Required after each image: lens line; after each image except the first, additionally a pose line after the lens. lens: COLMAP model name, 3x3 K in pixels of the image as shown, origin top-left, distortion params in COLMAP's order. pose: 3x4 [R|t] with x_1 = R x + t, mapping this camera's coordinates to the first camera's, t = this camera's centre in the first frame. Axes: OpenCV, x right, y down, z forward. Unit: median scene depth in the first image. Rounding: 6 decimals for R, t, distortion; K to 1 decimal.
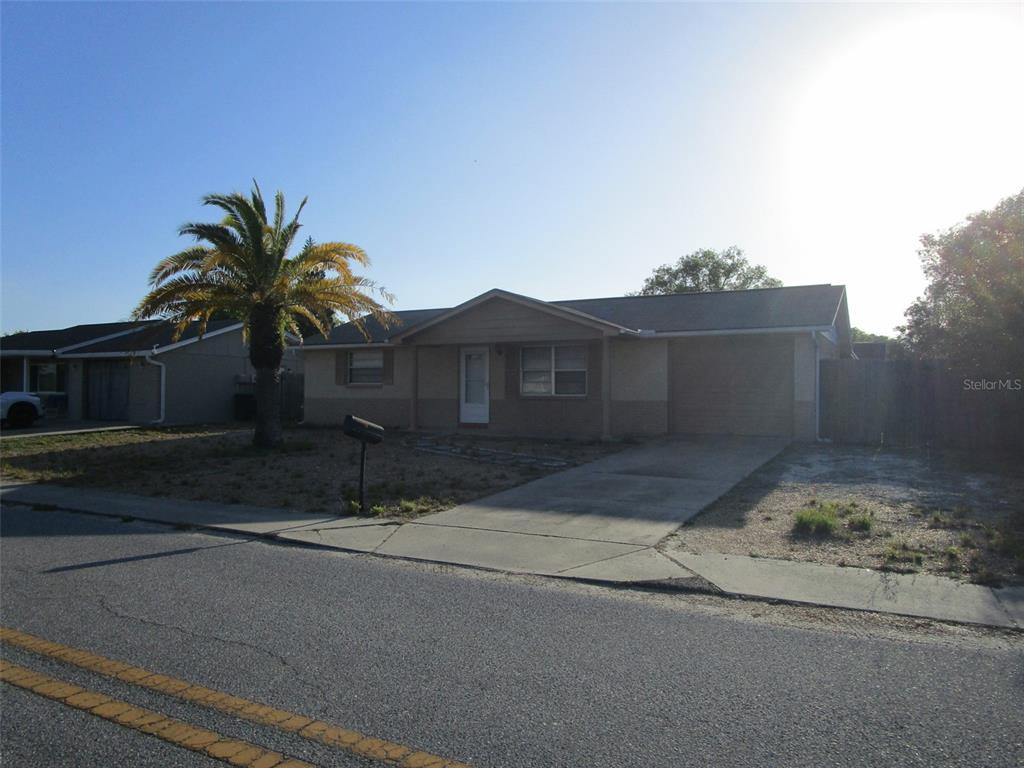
lens RADIAL K [[729.3, 0, 514.2], [0, 729.3, 383.0], [0, 0, 1]] dist [-0.030922, 0.007549]
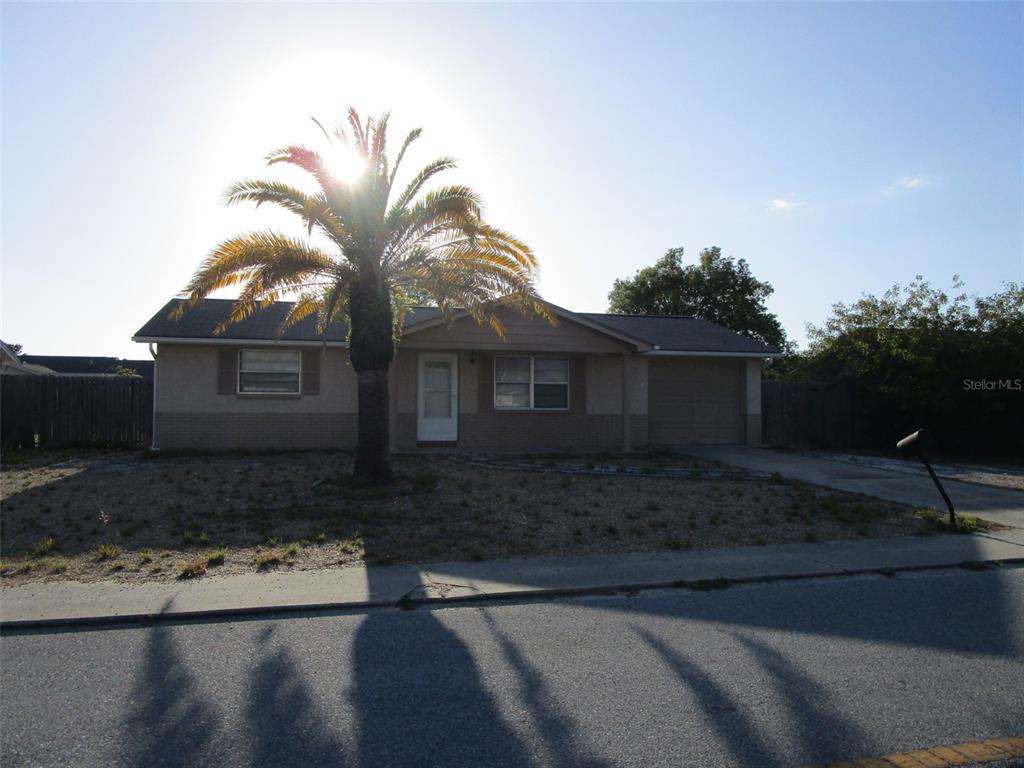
lens RADIAL K [[729.3, 0, 513.3], [0, 729.3, 387.3], [0, 0, 1]] dist [-0.030922, 0.007549]
pose [[0.740545, 0.017830, 0.671770, -0.580210], [-0.014076, 0.999840, -0.011020, -0.000498], [-0.671859, -0.001295, 0.740678, 0.299445]]
